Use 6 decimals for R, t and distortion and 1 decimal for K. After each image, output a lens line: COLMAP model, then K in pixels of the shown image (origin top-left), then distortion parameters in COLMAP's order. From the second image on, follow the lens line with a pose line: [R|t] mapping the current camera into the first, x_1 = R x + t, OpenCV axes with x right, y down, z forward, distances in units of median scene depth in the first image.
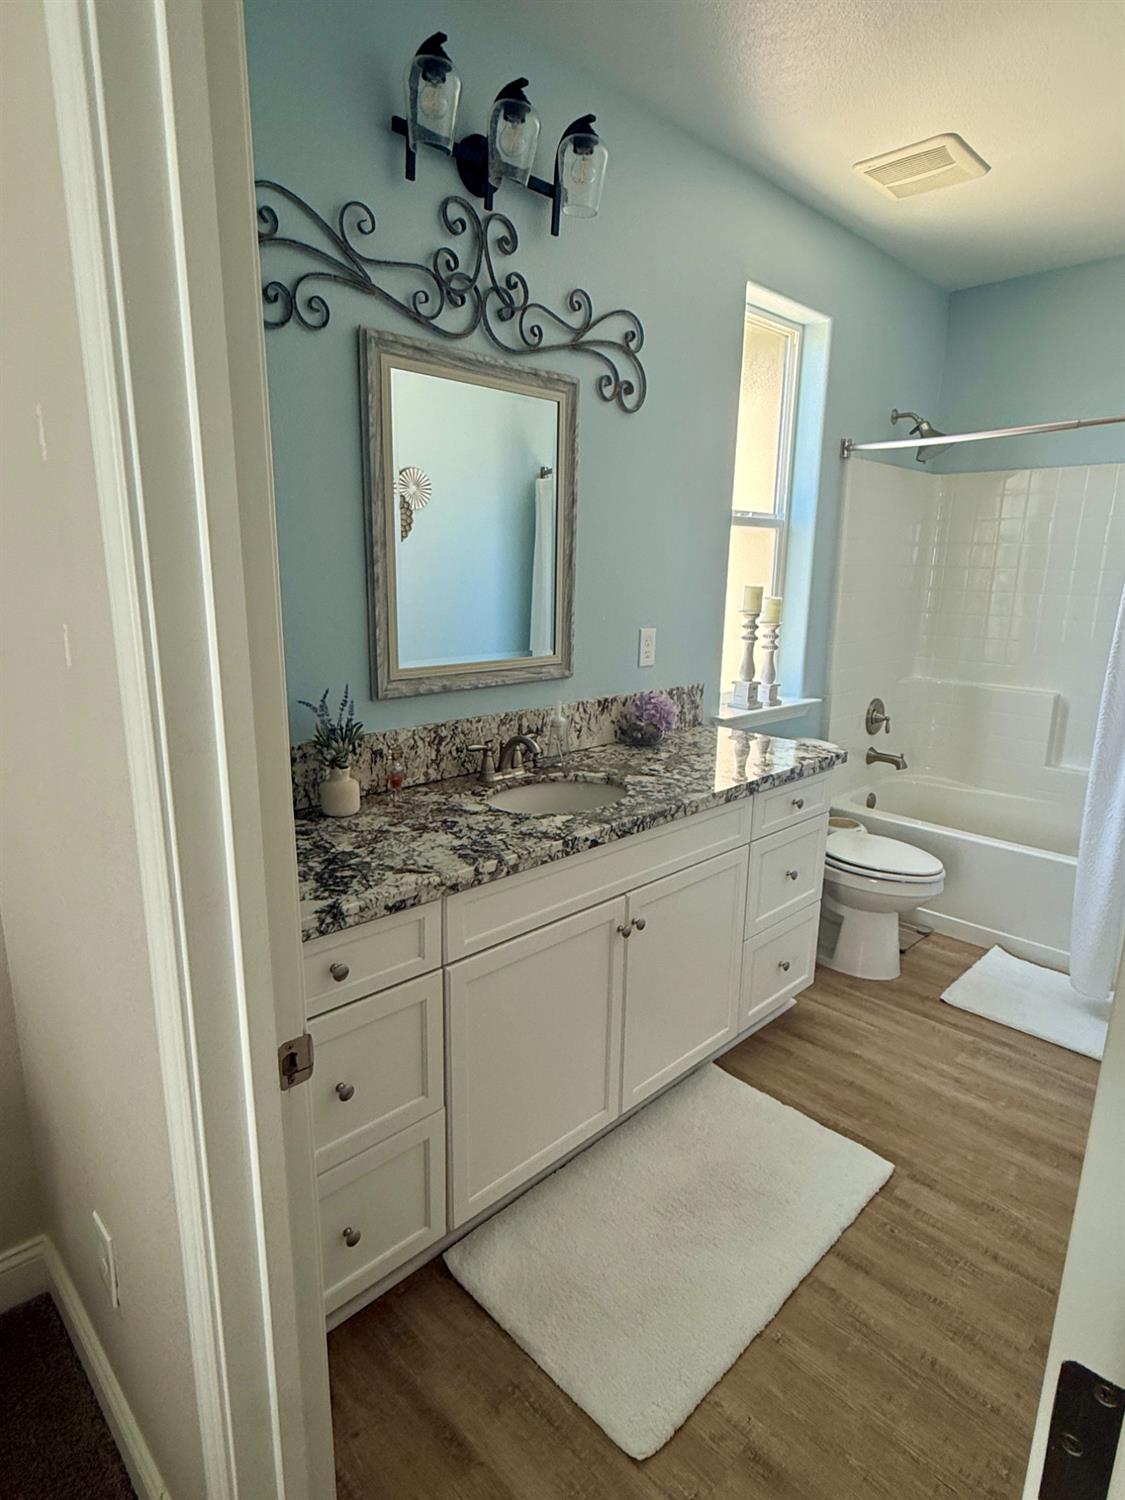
lens RADIAL K [[822.3, 0, 553.1], [0, 822.3, 753.5], [0, 0, 1]] dist [0.002749, 0.000788]
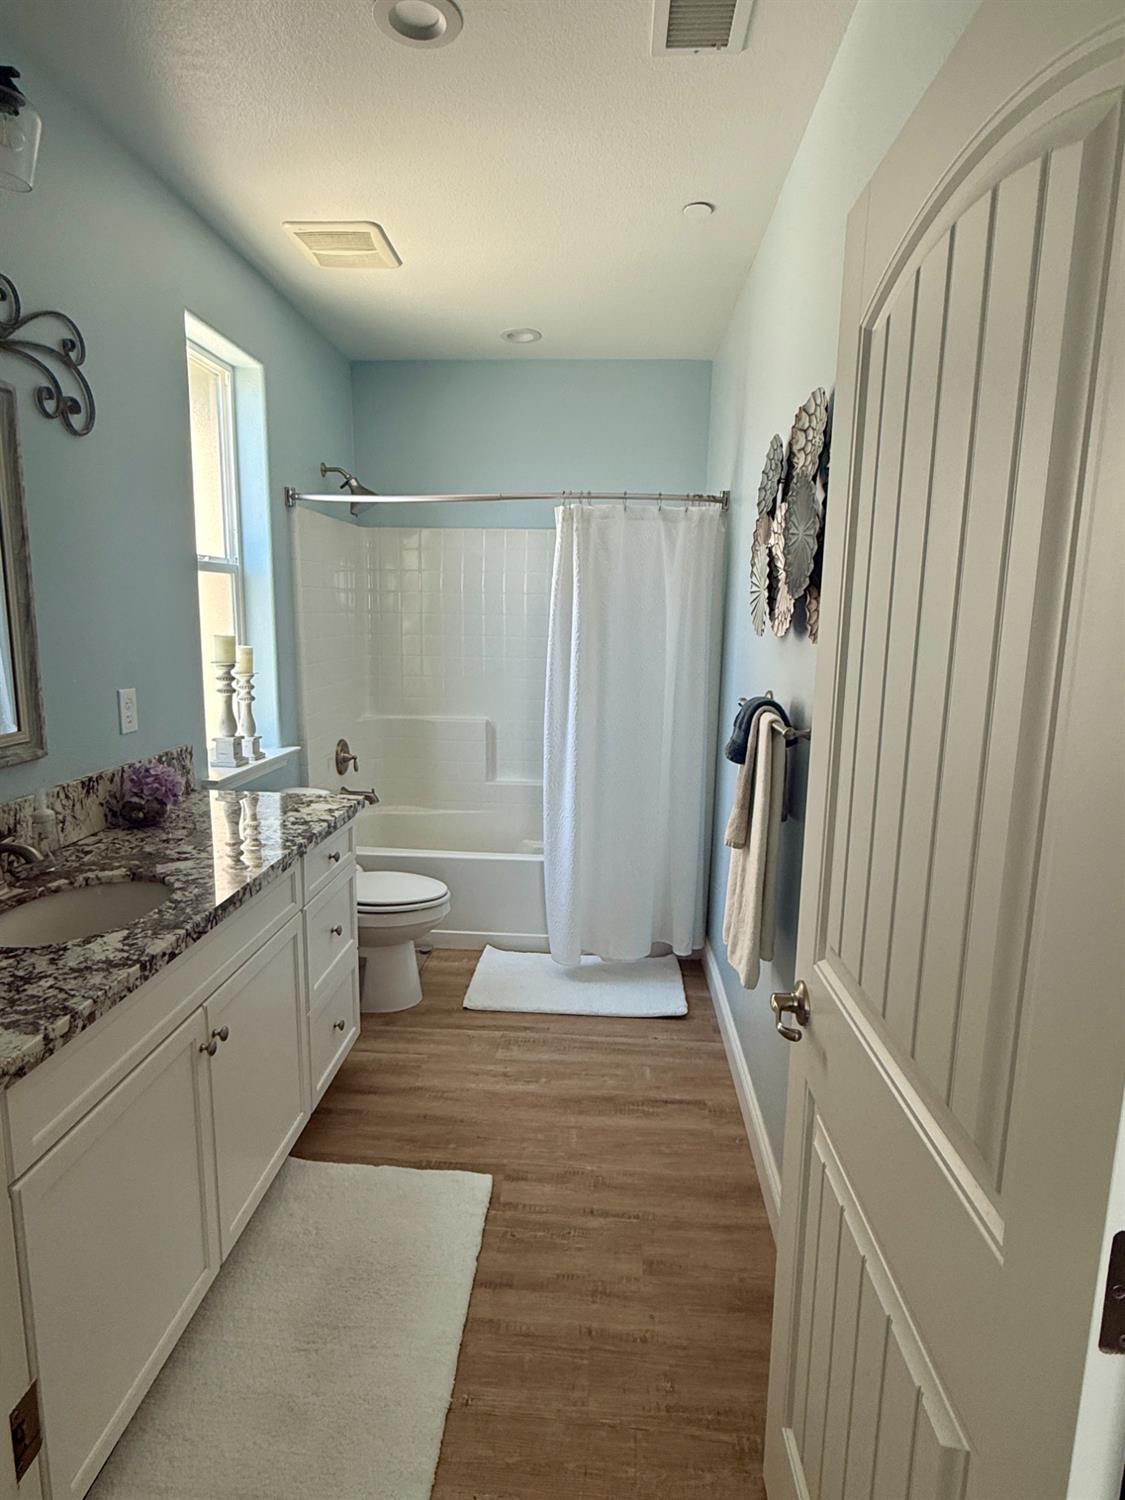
lens RADIAL K [[822.3, 0, 564.7], [0, 822.3, 754.7], [0, 0, 1]] dist [0.002749, 0.000788]
pose [[0.739985, -0.117554, 0.662272, -0.130053], [0.146065, 0.989198, 0.012378, -0.031180], [-0.656573, 0.087575, 0.749162, 0.075874]]
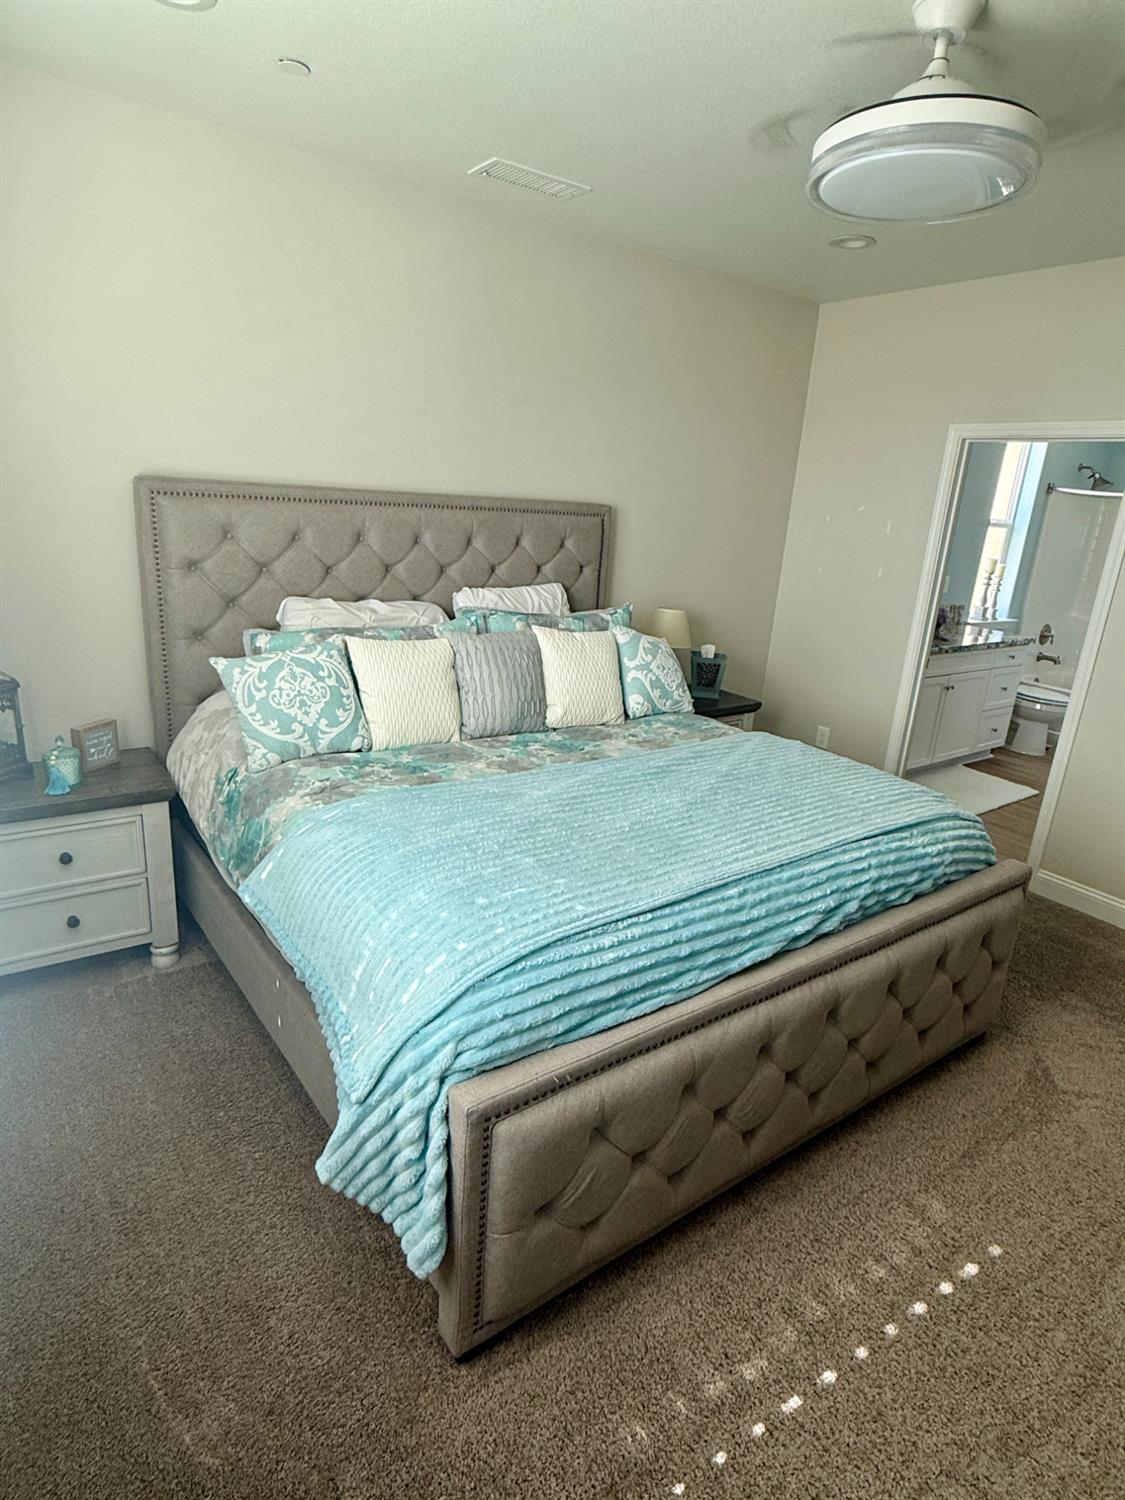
lens RADIAL K [[822.3, 0, 557.7], [0, 822.3, 757.0], [0, 0, 1]] dist [0.002749, 0.000788]
pose [[0.987965, 0.094382, -0.122542, -0.642030], [-0.084601, 0.992976, 0.082713, 0.251886], [0.129487, -0.071350, 0.989011, -1.445175]]
